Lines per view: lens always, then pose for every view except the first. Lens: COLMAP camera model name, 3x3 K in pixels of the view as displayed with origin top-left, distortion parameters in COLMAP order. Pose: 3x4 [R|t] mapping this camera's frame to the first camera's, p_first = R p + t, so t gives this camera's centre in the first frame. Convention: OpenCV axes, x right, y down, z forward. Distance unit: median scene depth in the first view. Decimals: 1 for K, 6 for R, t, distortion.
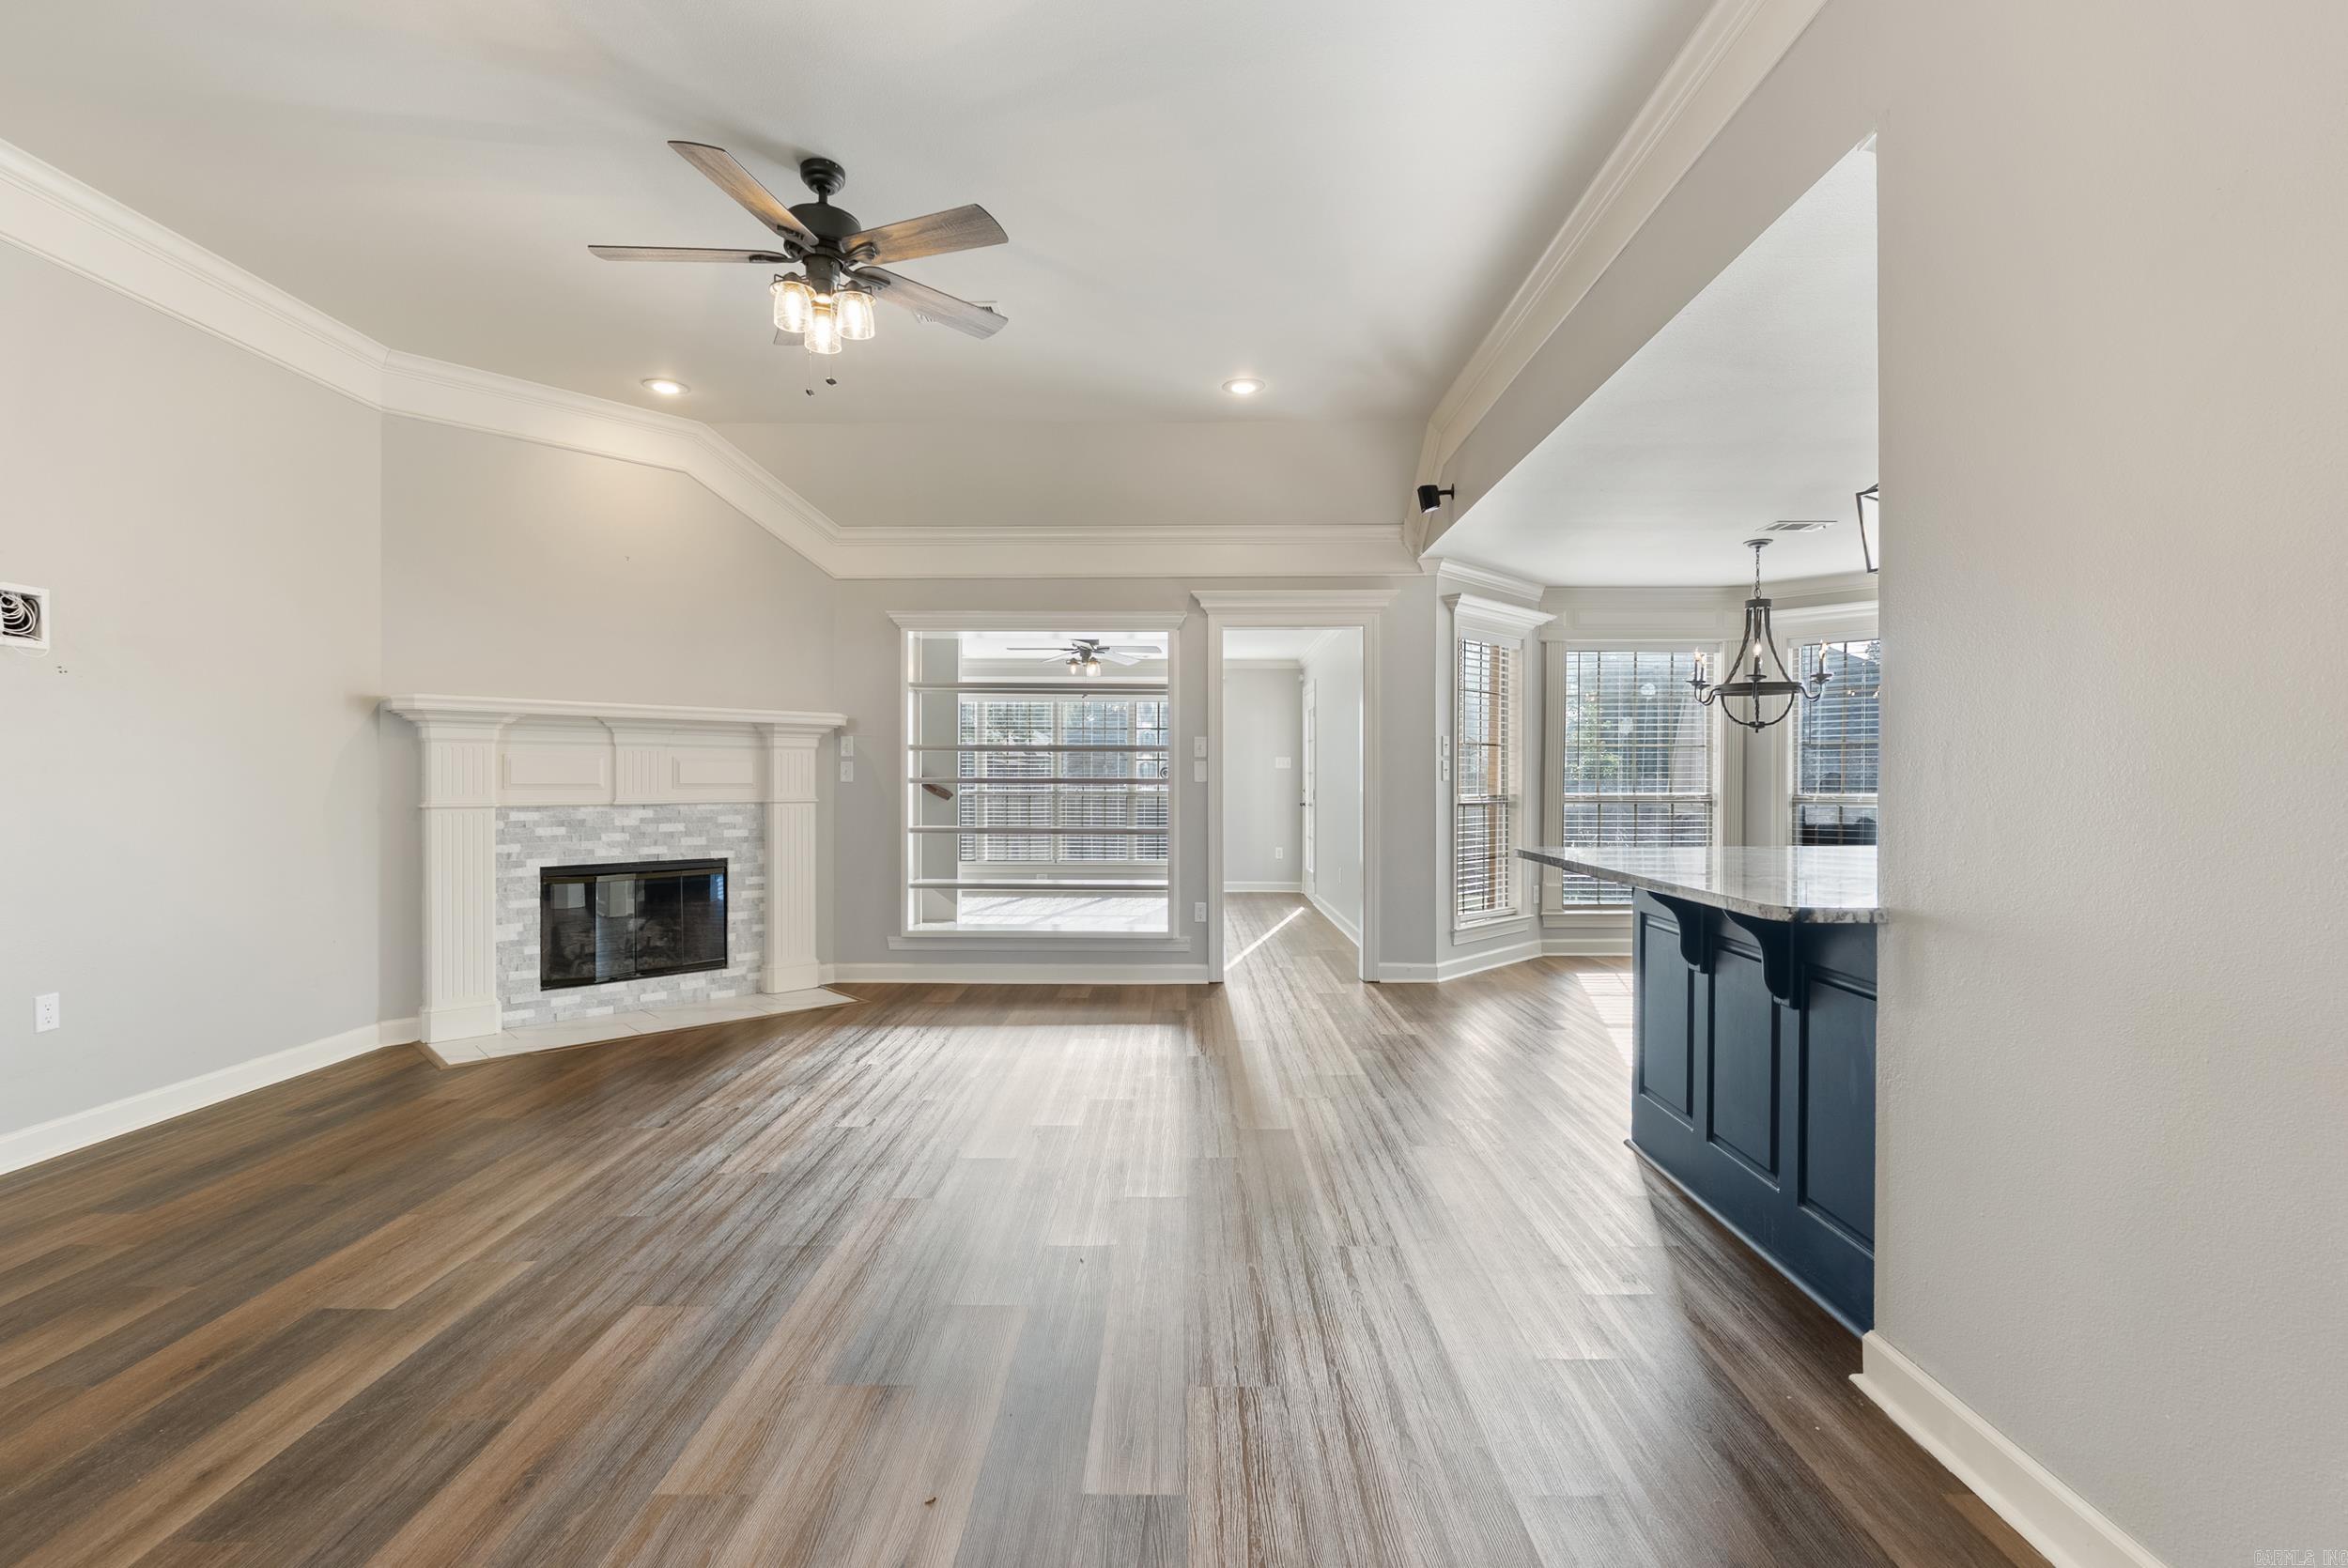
lens RADIAL K [[1039.9, 0, 1185.4], [0, 1039.9, 789.2], [0, 0, 1]] dist [-0.005086, 0.000509]
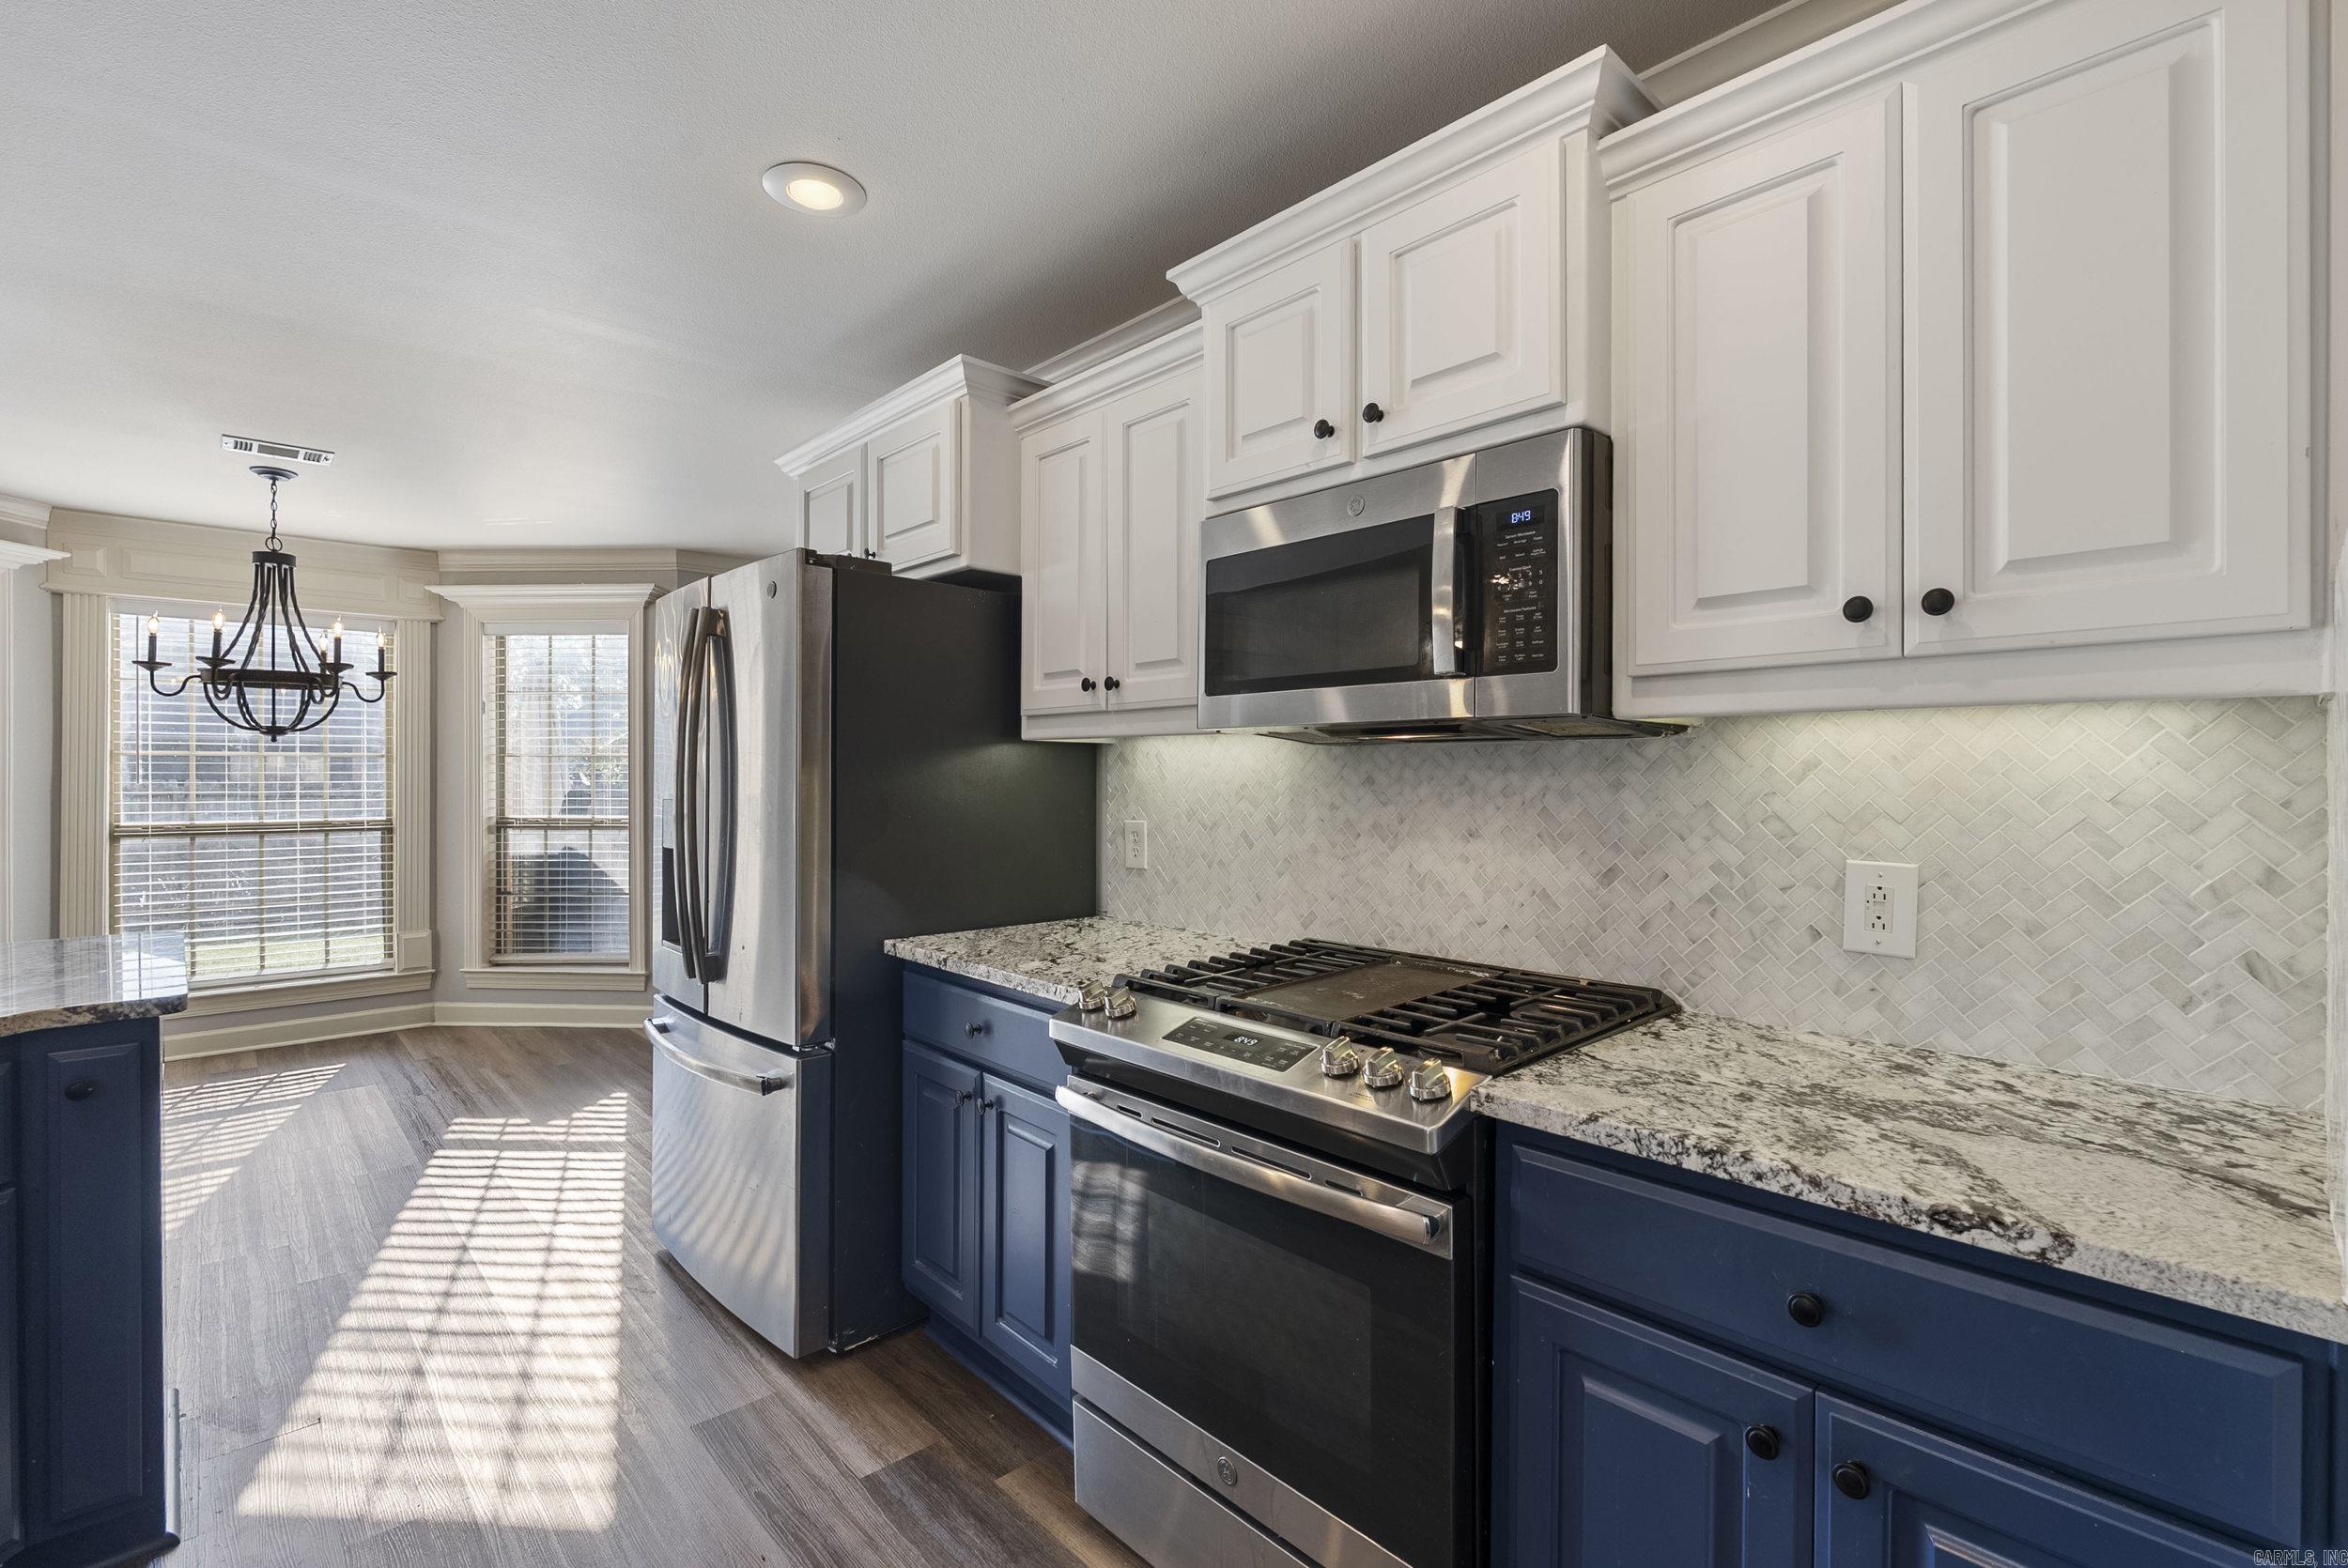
lens RADIAL K [[1039.9, 0, 1167.1], [0, 1039.9, 776.4], [0, 0, 1]] dist [-0.005086, 0.000509]
pose [[0.730190, -0.001156, 0.683243, 0.513146], [0.008837, 0.999931, -0.007752, -0.019464], [-0.683187, 0.011698, 0.730150, 0.070861]]
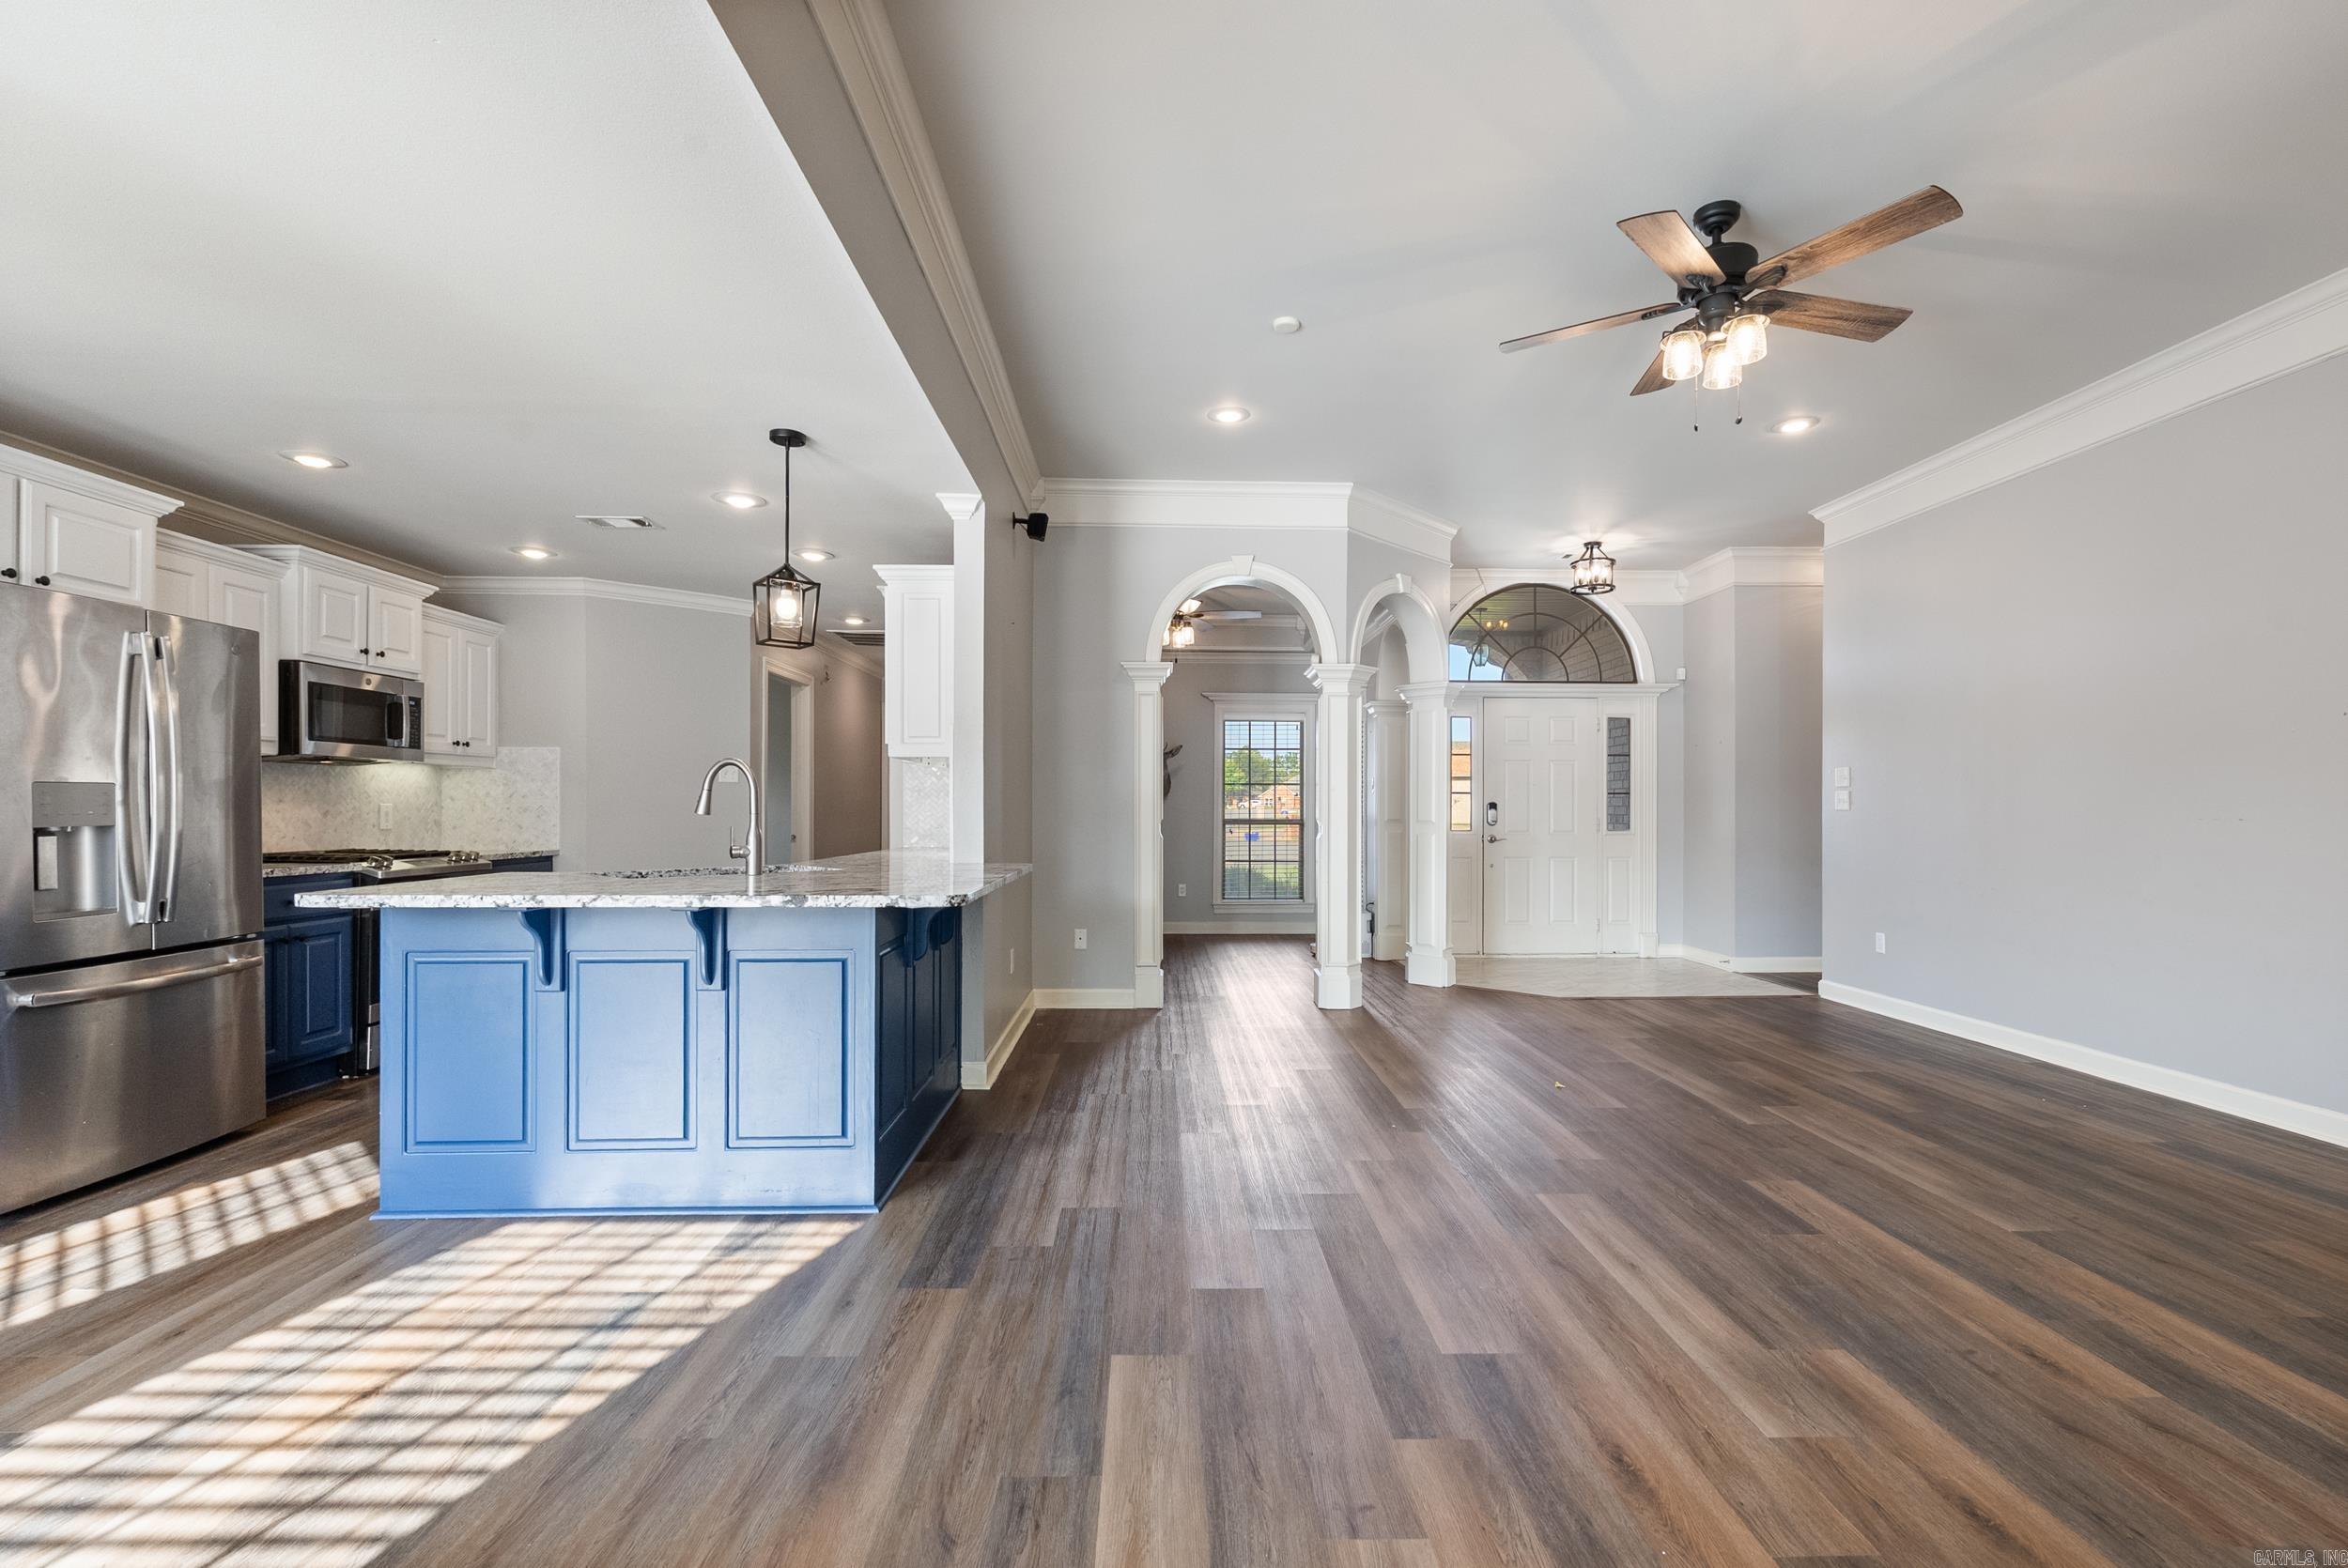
lens RADIAL K [[1039.9, 0, 1176.9], [0, 1039.9, 802.0], [0, 0, 1]] dist [-0.005086, 0.000509]
pose [[-0.999620, -0.004353, -0.027232, 0.118168], [-0.004608, 0.999946, 0.009303, -0.012422], [0.027190, 0.009425, -0.999586, 1.131570]]
